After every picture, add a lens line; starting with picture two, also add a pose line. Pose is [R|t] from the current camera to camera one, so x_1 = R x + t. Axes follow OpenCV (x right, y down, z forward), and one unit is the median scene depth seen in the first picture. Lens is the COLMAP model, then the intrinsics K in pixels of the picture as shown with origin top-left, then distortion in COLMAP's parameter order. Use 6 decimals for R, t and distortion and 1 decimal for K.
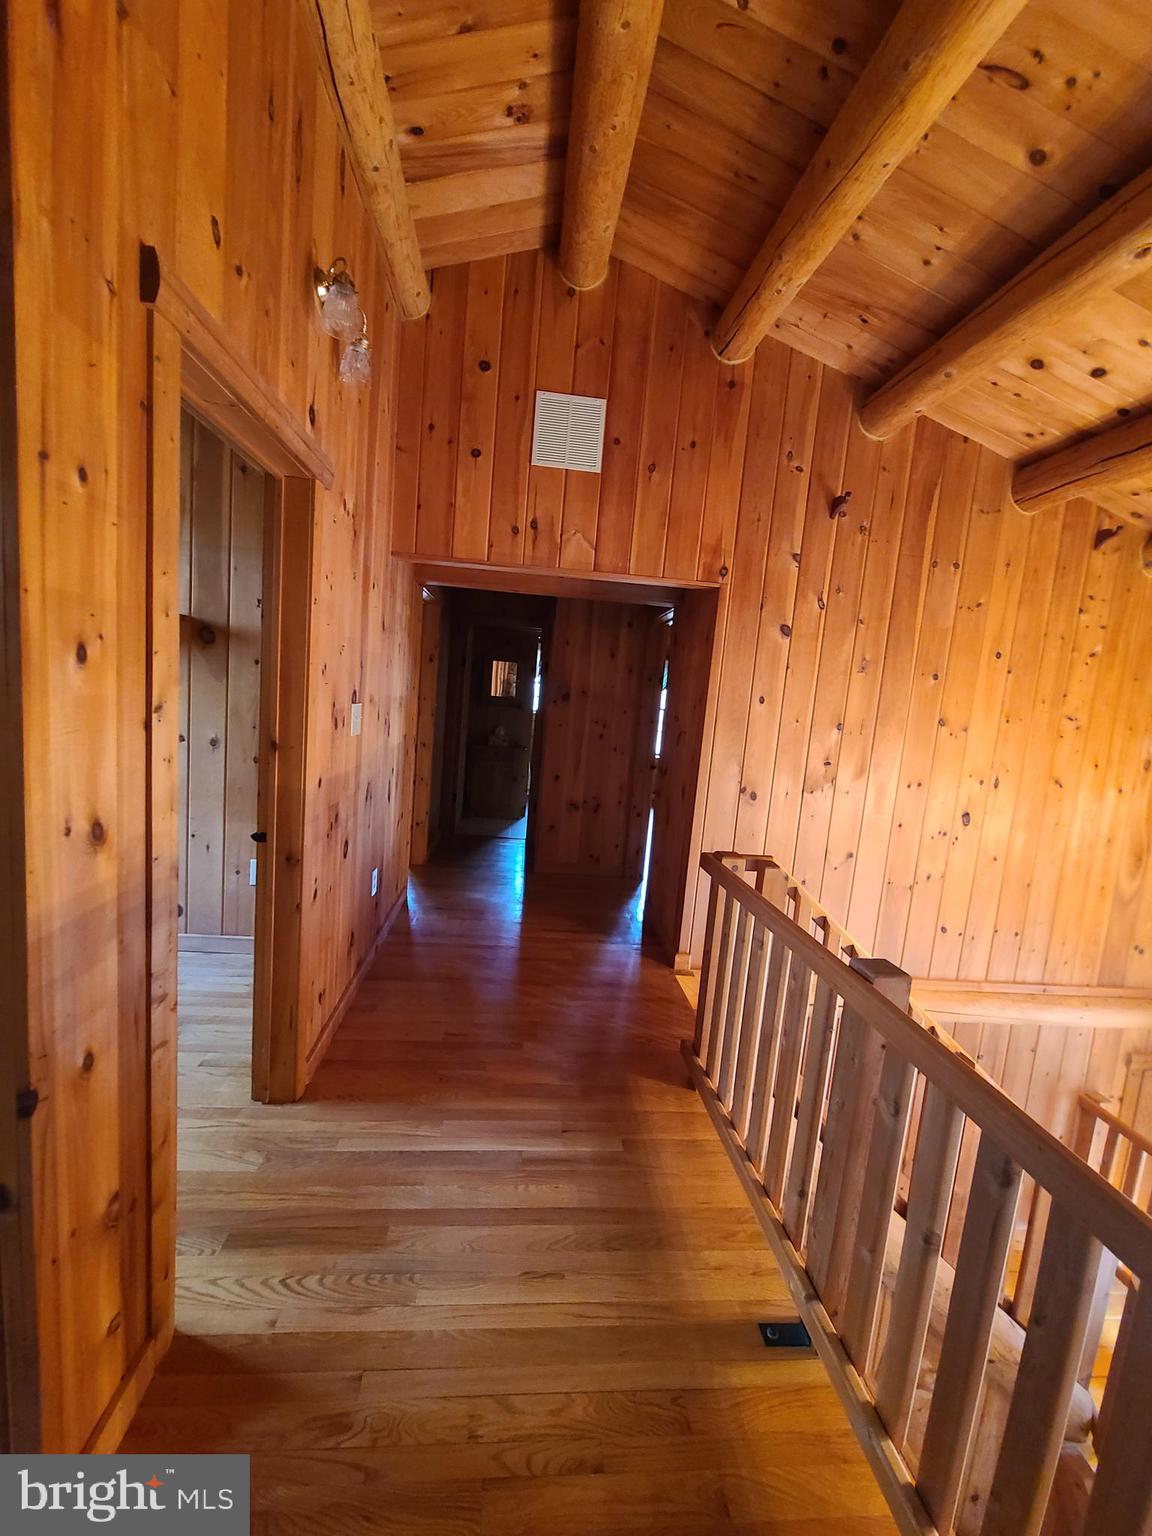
lens RADIAL K [[626.5, 0, 576.2], [0, 626.5, 771.6], [0, 0, 1]] dist [-0.001358, -0.002584]
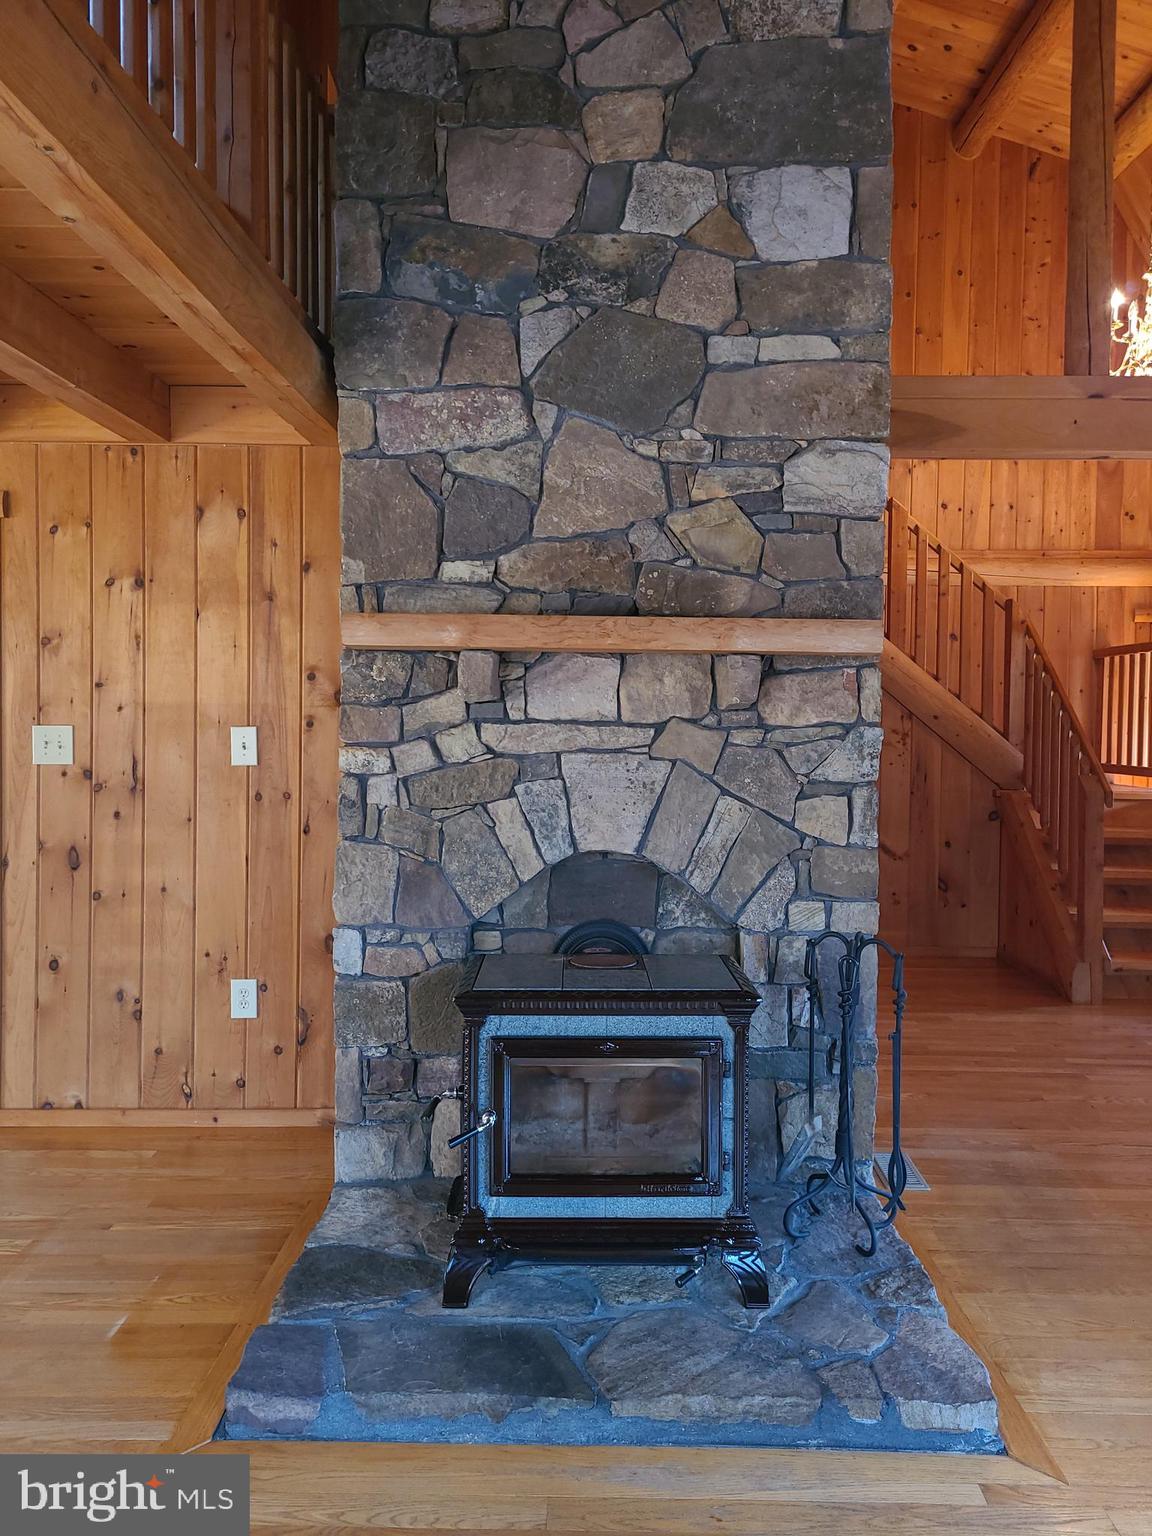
lens RADIAL K [[1150.8, 0, 578.4], [0, 1150.8, 748.2], [0, 0, 1]] dist [0.061330, -0.047315]
pose [[0.993334, -0.070724, -0.091027, 0.067420], [0.061815, 0.993341, -0.097224, 0.945371], [0.097297, 0.090949, 0.991091, -1.303414]]
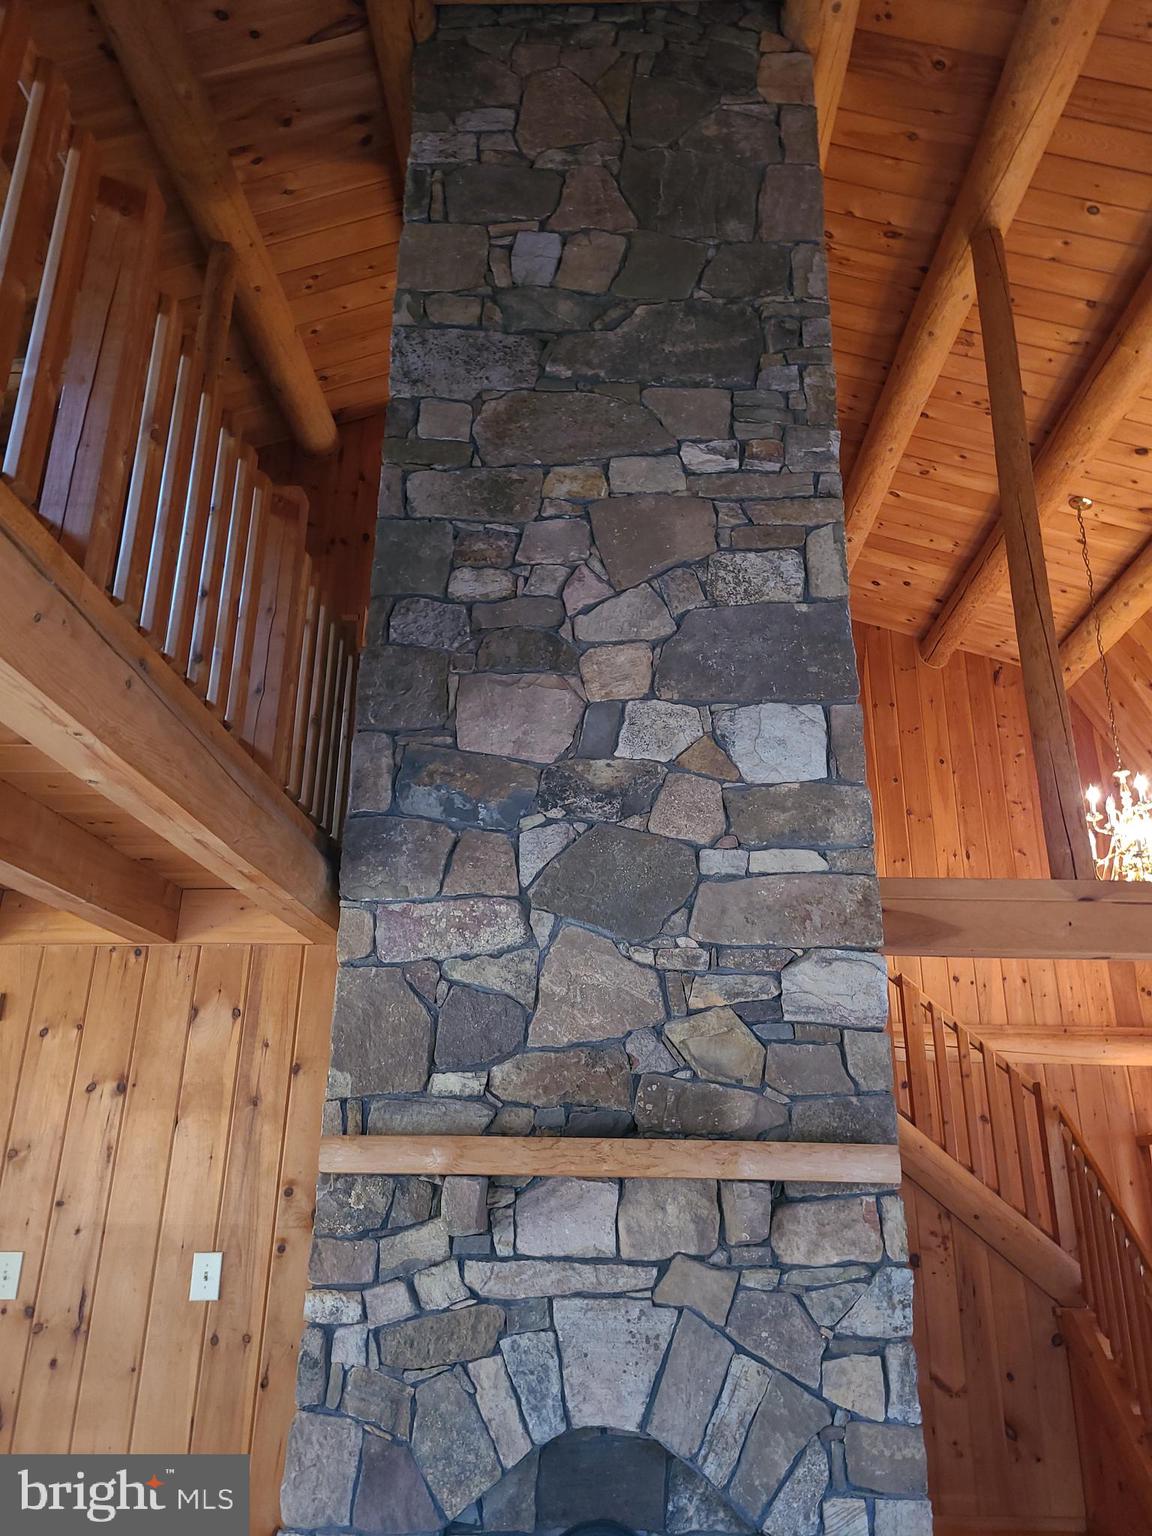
lens RADIAL K [[1150.8, 0, 578.9], [0, 1150.8, 735.5], [0, 0, 1]] dist [0.061330, -0.047315]
pose [[0.992300, -0.101552, -0.070913, 0.088644], [0.056735, 0.881592, -0.468590, 0.892455], [0.110102, 0.460958, 0.880565, -1.306389]]
